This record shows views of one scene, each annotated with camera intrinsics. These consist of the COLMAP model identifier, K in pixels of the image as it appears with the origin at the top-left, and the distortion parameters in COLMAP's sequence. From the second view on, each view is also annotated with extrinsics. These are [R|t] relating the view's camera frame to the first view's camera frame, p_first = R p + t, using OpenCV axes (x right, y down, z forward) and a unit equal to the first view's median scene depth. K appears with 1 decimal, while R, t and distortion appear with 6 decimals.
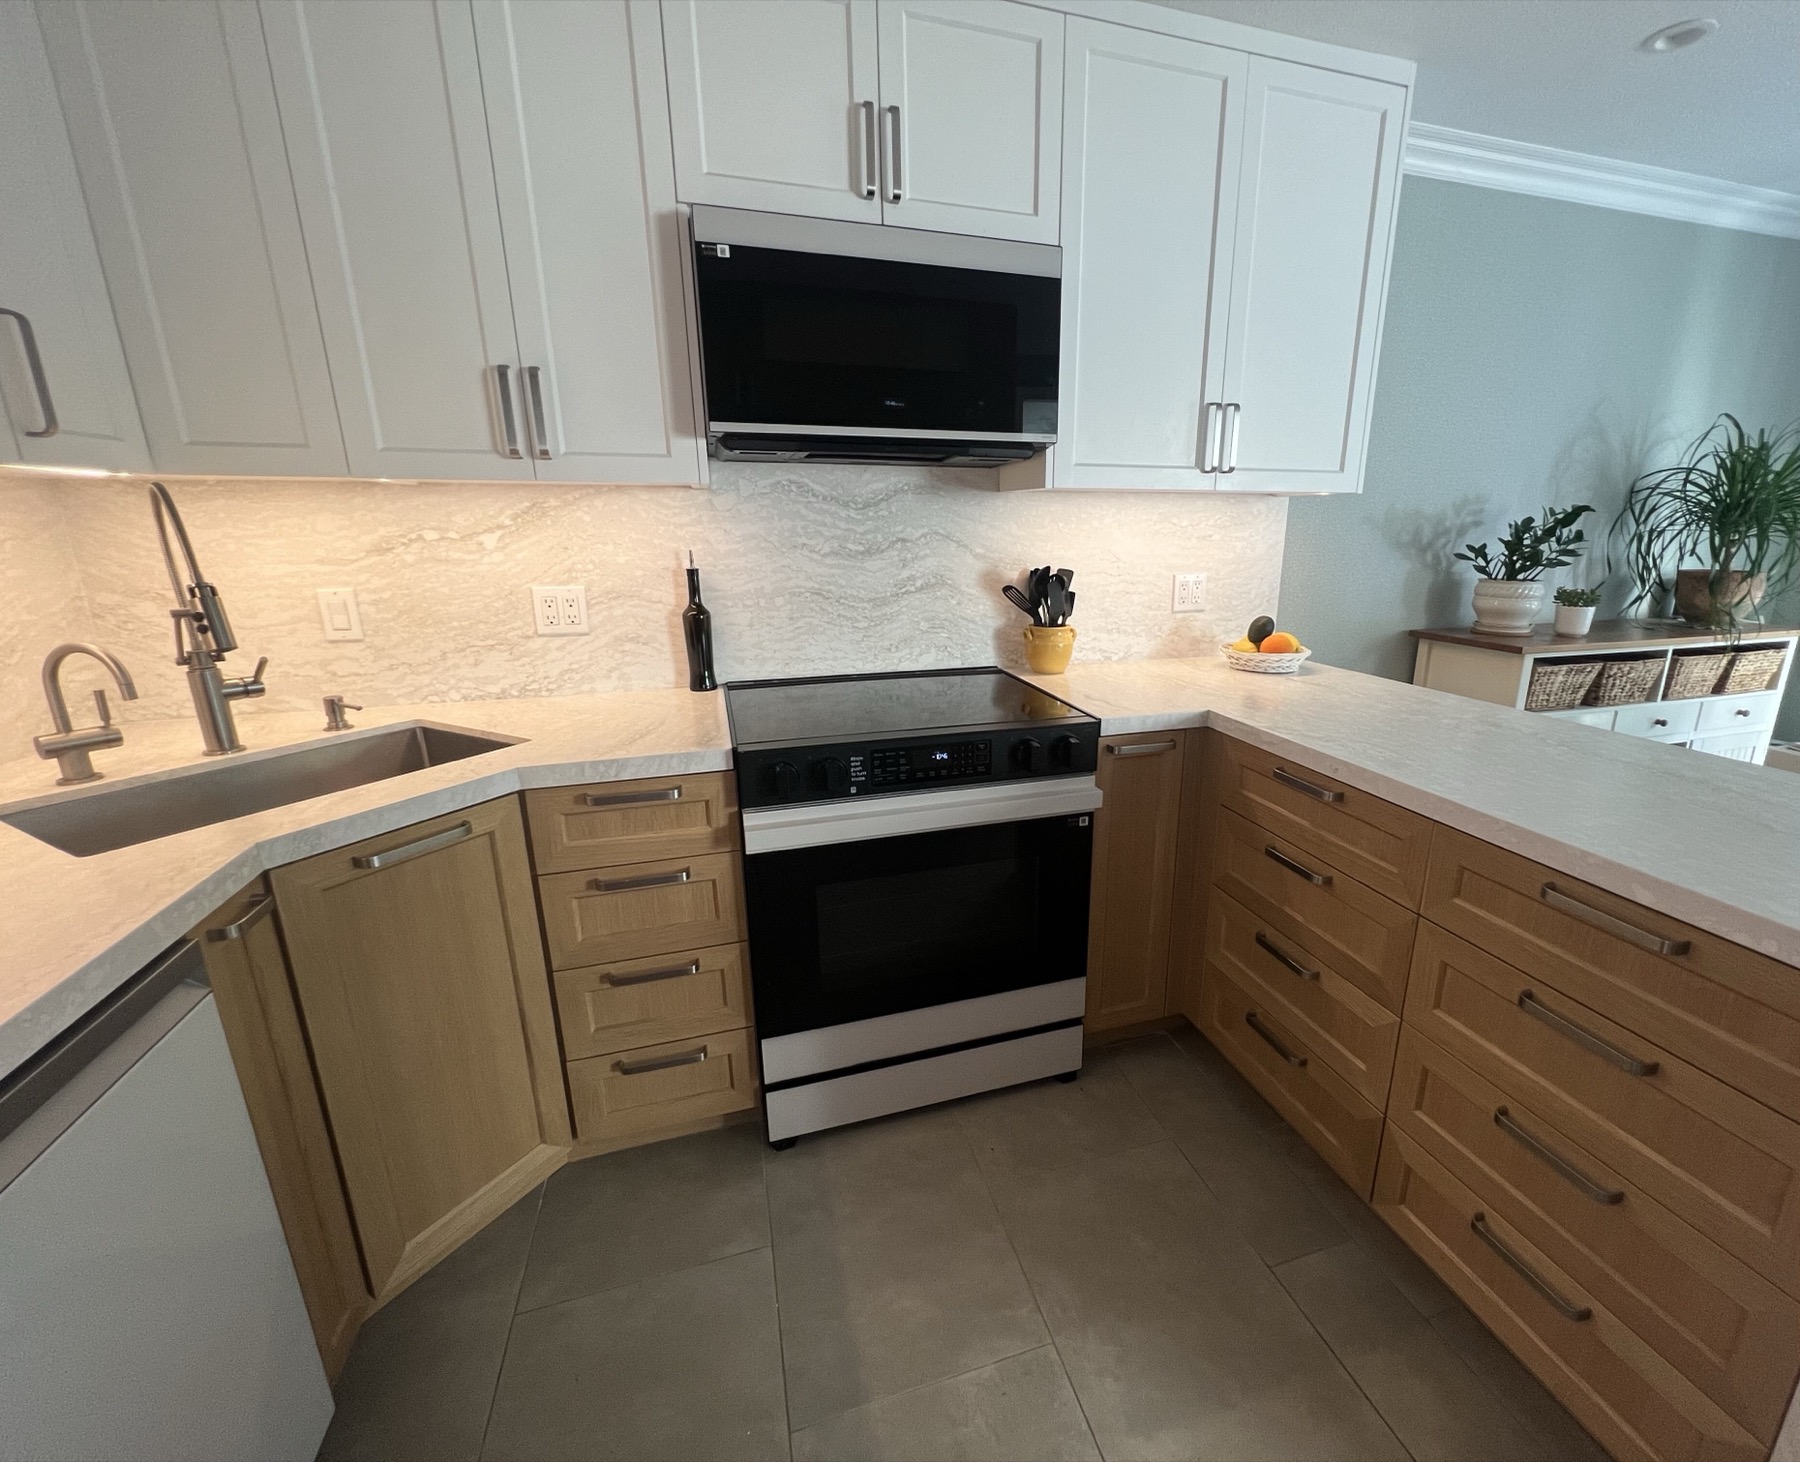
lens RADIAL K [[781.7, 0, 969.9], [0, 781.7, 730.4], [0, 0, 1]] dist [-0.001685, 0.000152]
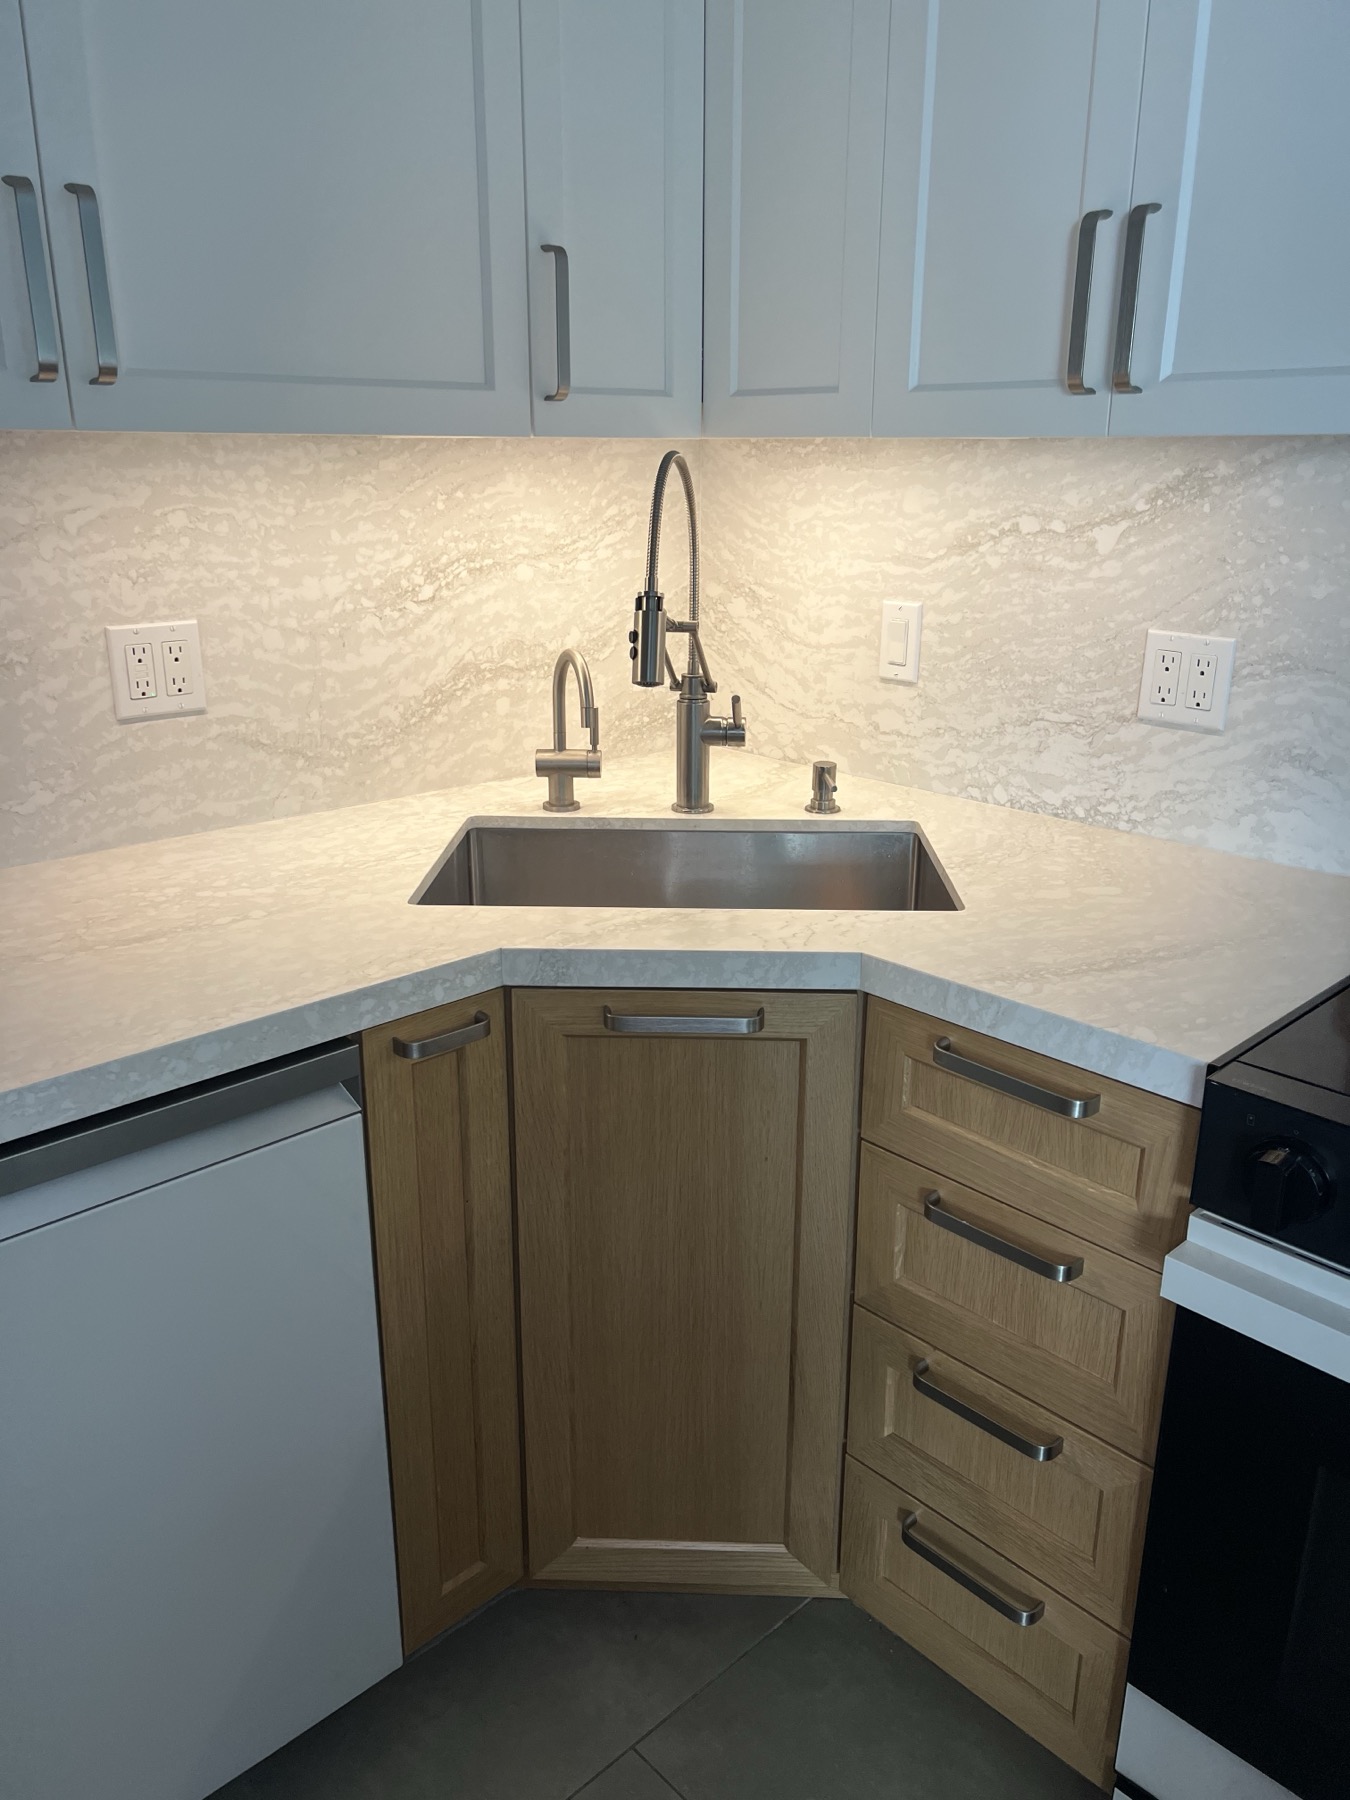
lens RADIAL K [[1341.1, 0, 678.0], [0, 1341.1, 899.5], [0, 0, 1]] dist [0.091137, -0.126091]
pose [[0.424354, 0.283925, -0.859831, 0.155182], [-0.237351, 0.951245, 0.196971, -0.115942], [0.873835, 0.120497, 0.471055, 0.309004]]
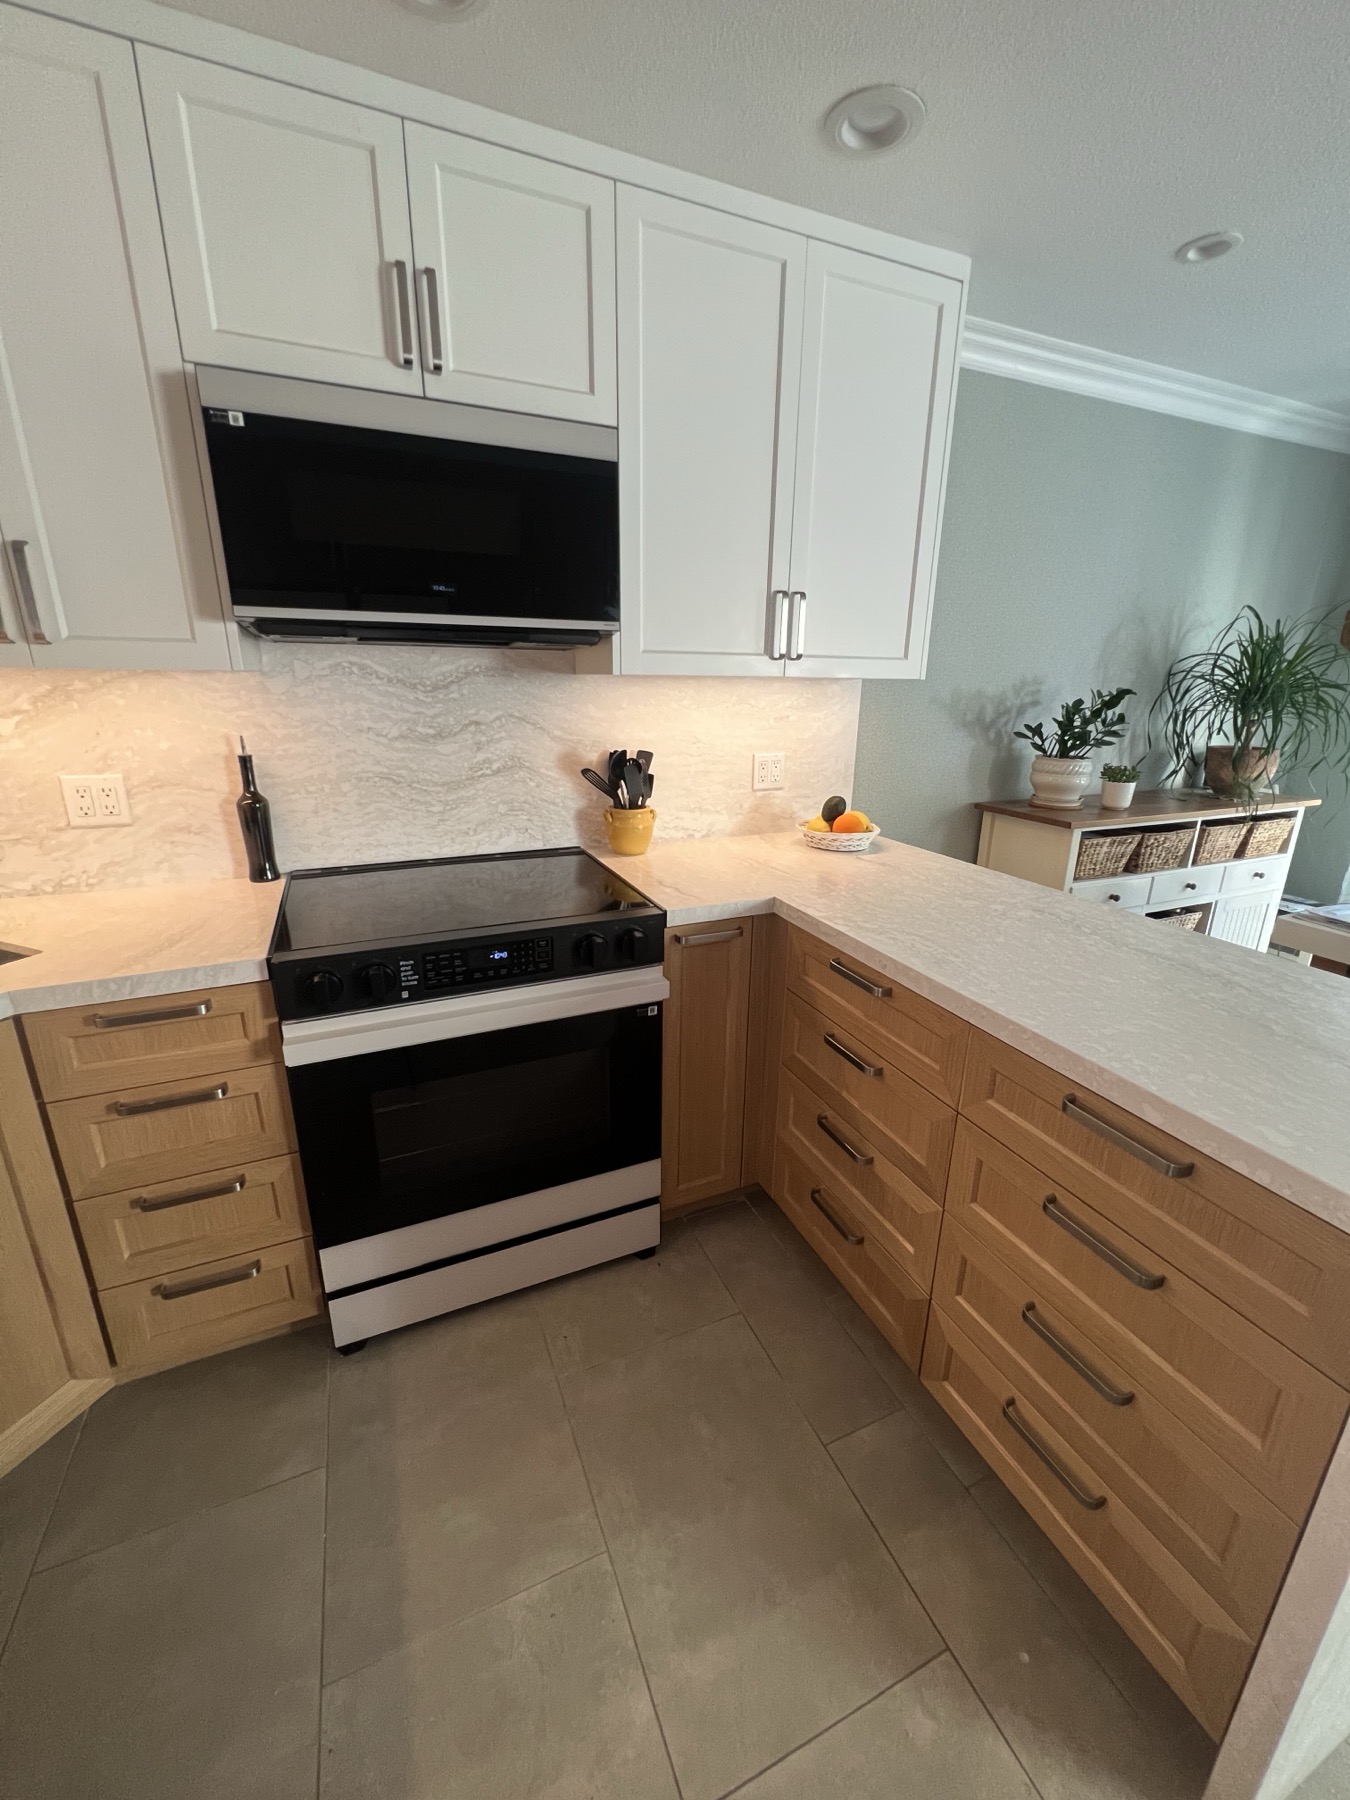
lens RADIAL K [[719.9, 0, 676.1], [0, 719.9, 896.8], [0, 0, 1]] dist [-0.002537, 0.000412]
pose [[0.995424, -0.017367, 0.093963, 0.088106], [0.014069, 0.999266, 0.035641, -0.061212], [-0.094513, -0.034156, 0.994938, 0.075057]]
